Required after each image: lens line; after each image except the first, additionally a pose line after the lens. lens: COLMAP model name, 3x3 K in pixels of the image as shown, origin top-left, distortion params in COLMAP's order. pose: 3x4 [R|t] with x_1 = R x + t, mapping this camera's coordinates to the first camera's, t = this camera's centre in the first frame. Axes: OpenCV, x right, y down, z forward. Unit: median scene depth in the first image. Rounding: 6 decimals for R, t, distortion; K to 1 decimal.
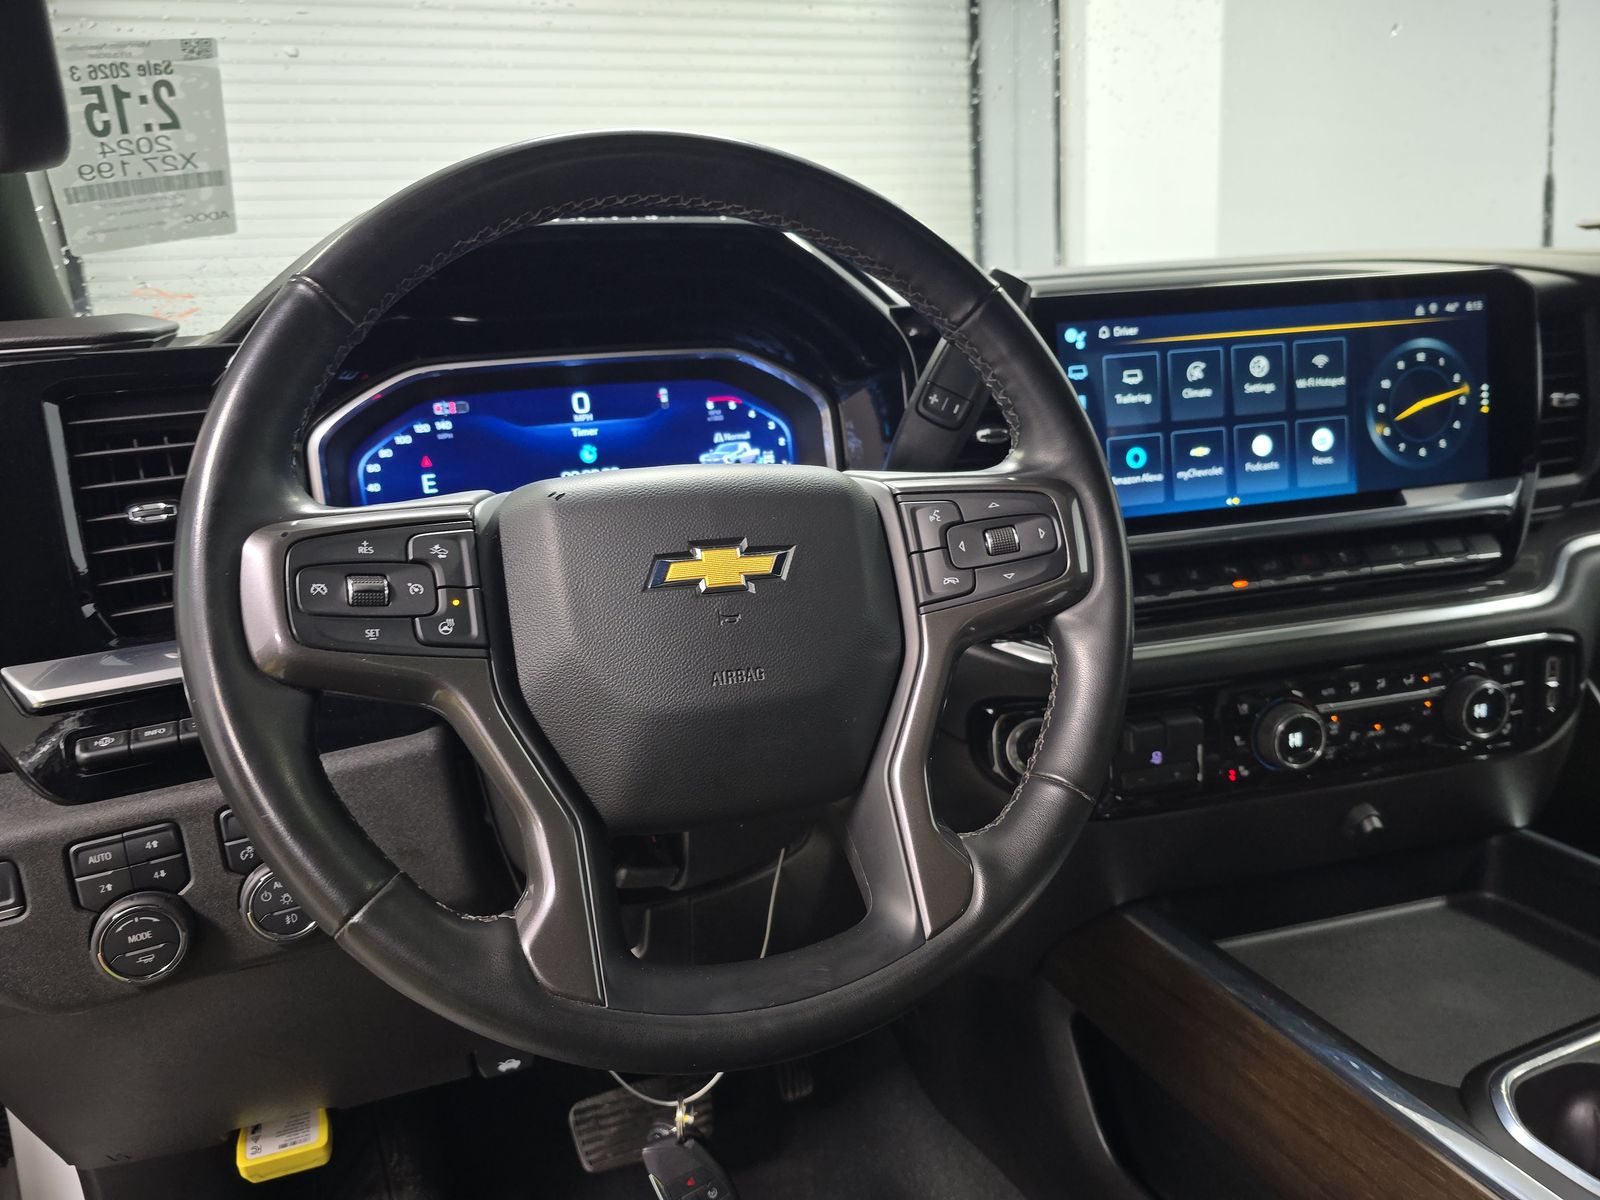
lens RADIAL K [[1088.0, 0, 800.0], [0, 1088.0, 600.0], [0, 0, 1]] dist [0.049592, -0.077459]
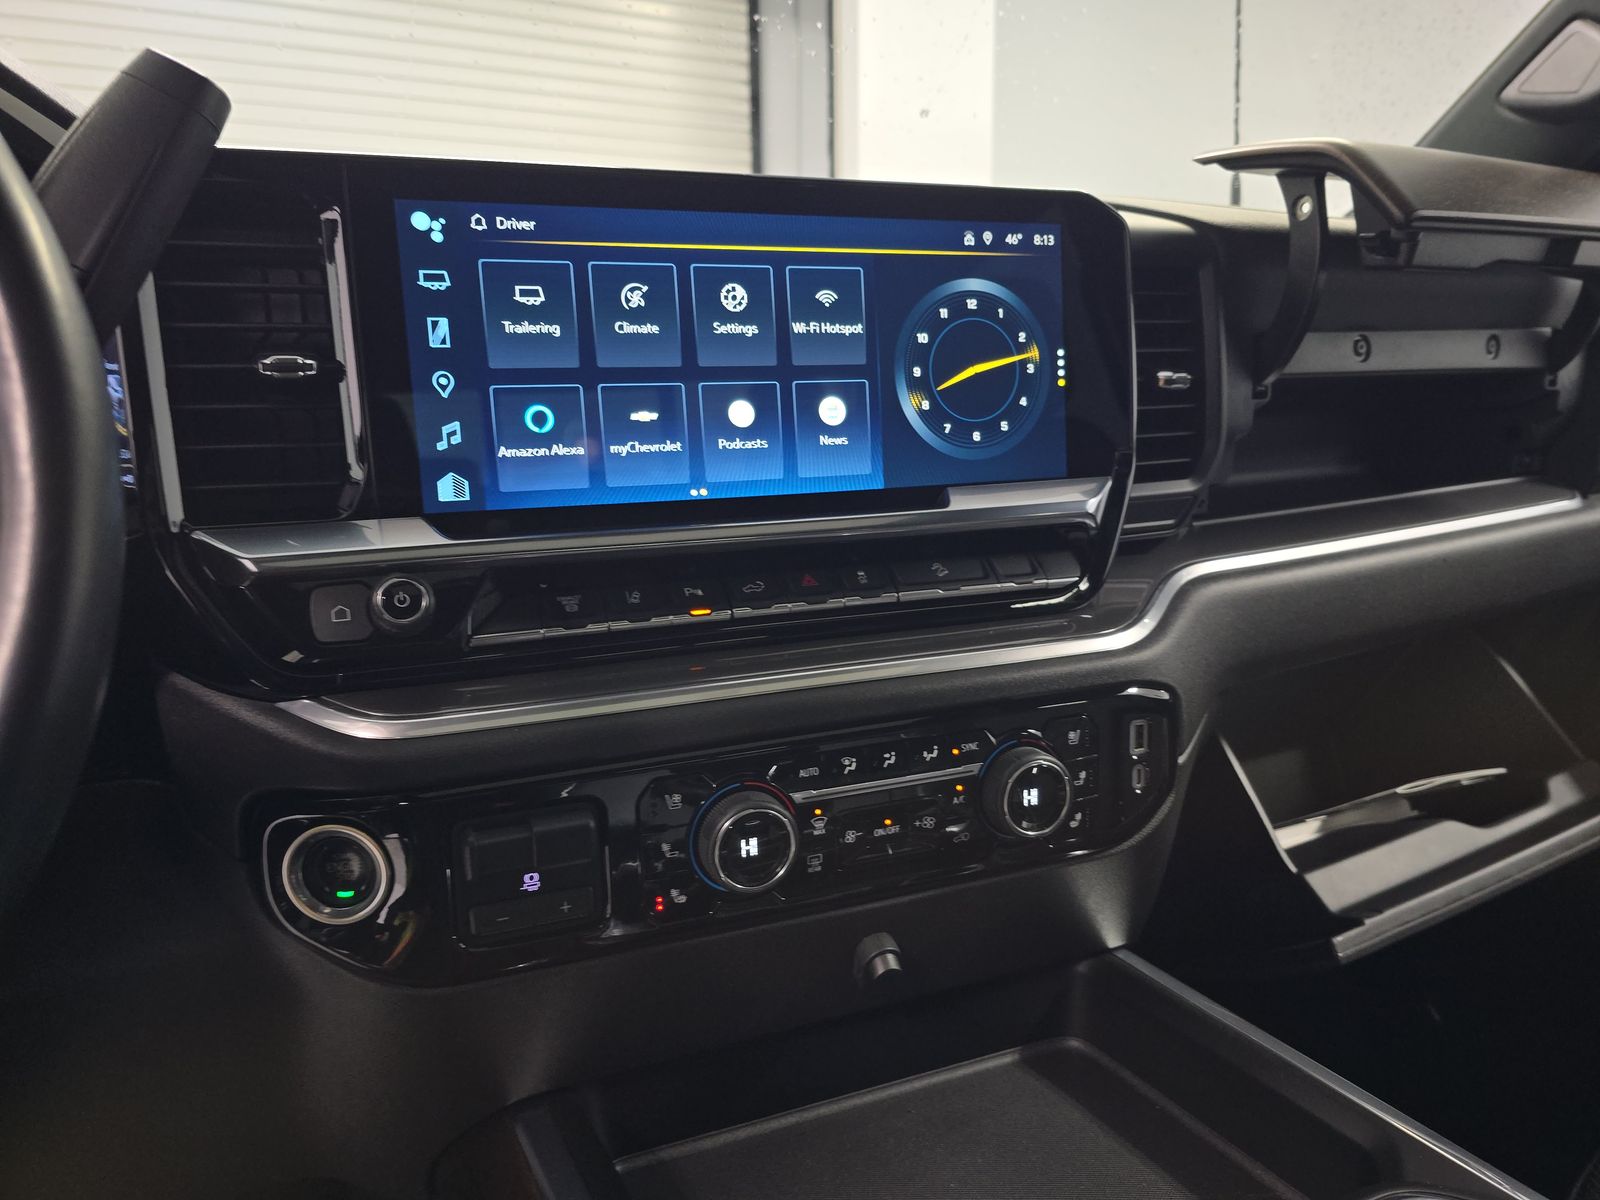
lens RADIAL K [[1088.0, 0, 800.0], [0, 1088.0, 600.0], [0, 0, 1]] dist [0.049592, -0.077459]
pose [[0.987134, 0.017032, 0.158986, 0.351770], [-0.011410, 0.999279, -0.036210, 0.001469], [-0.159489, 0.033930, 0.986617, 0.319898]]
